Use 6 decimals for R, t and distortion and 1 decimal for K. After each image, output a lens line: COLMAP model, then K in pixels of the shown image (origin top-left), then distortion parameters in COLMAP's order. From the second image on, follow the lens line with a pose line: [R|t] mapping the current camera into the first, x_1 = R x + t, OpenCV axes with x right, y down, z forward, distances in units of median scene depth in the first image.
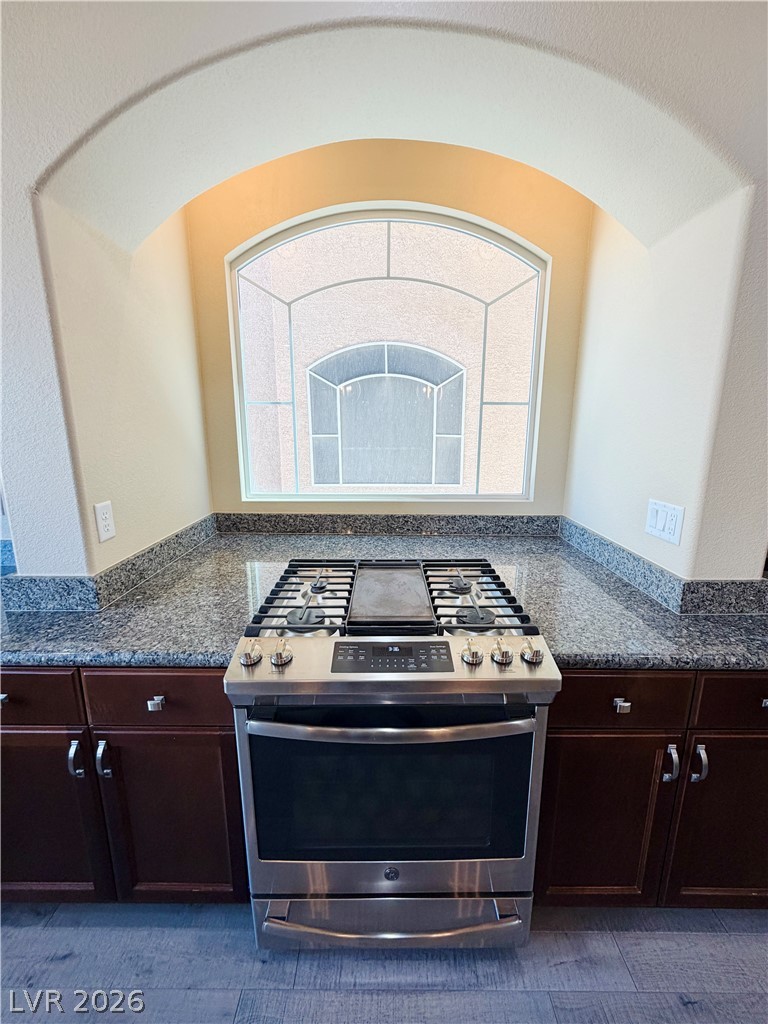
lens RADIAL K [[407.3, 0, 383.9], [0, 407.3, 508.3], [0, 0, 1]] dist [0.000861, 0.000767]
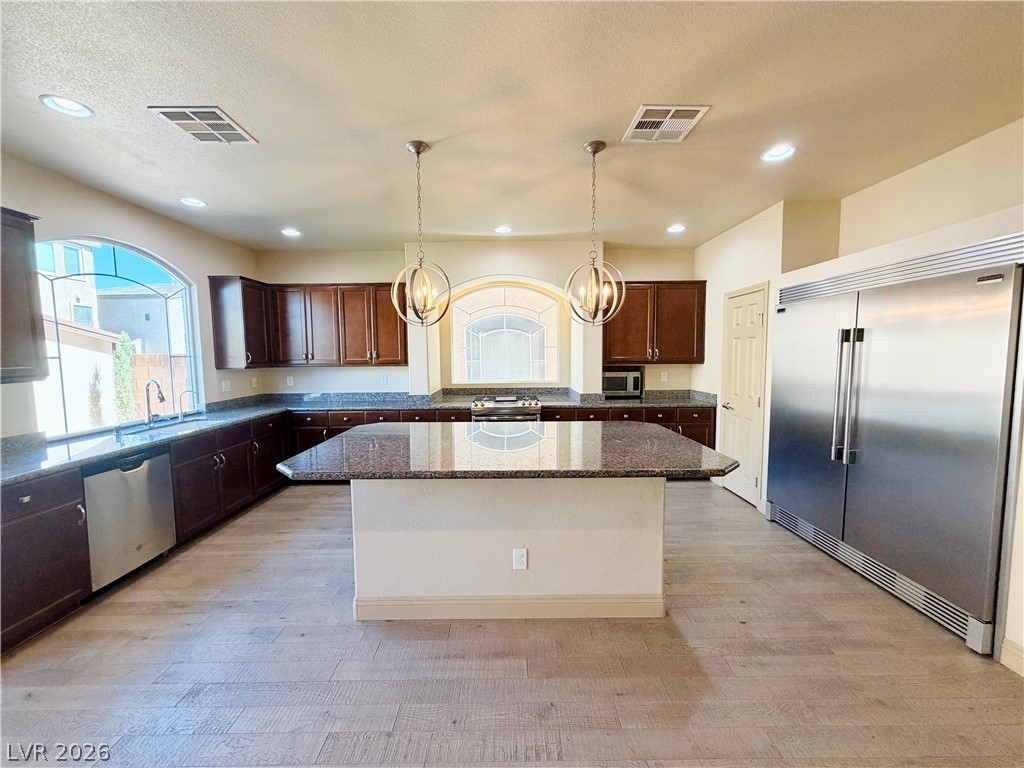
lens RADIAL K [[407.3, 0, 512.3], [0, 407.3, 384.0], [0, 0, 1]] dist [0.000861, 0.000767]
pose [[0.999812, -0.013731, 0.013709, 0.014240], [0.015359, 0.991816, -0.126746, 0.336899], [-0.011857, 0.126933, 0.991840, -1.708657]]
